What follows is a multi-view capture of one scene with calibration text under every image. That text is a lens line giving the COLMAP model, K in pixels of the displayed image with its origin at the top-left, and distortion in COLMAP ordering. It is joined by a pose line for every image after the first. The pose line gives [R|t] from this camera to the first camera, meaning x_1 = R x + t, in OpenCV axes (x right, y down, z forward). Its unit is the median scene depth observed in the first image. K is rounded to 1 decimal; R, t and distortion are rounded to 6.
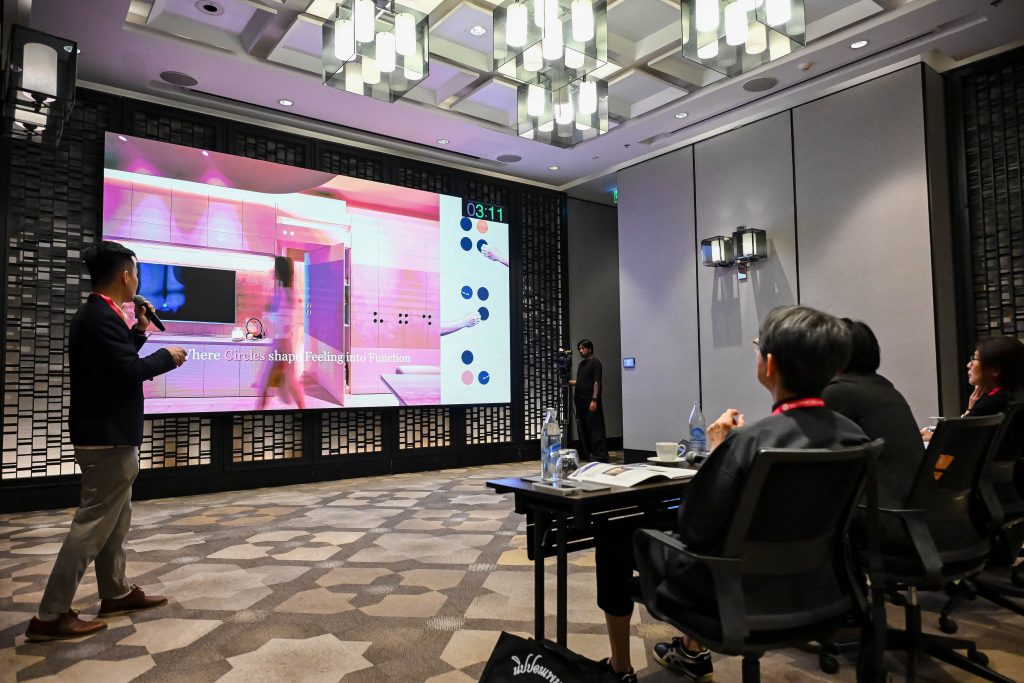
lens RADIAL K [[684.4, 0, 511.6], [0, 684.4, 342.8], [0, 0, 1]] dist [0.006943, 0.002040]
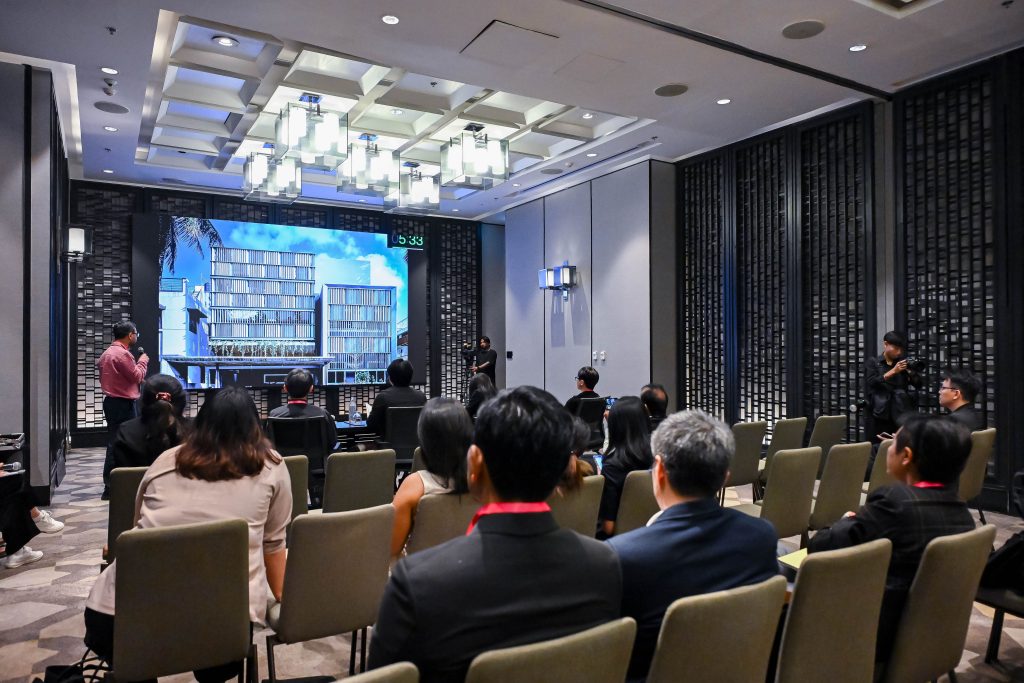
lens RADIAL K [[723.0, 0, 512.6], [0, 723.0, 340.2], [0, 0, 1]] dist [0.033277, 0.001189]
pose [[0.990828, 0.009726, -0.134782, 0.427334], [-0.002616, 0.998600, 0.052832, -0.087093], [0.135107, -0.051995, 0.989466, -0.476539]]
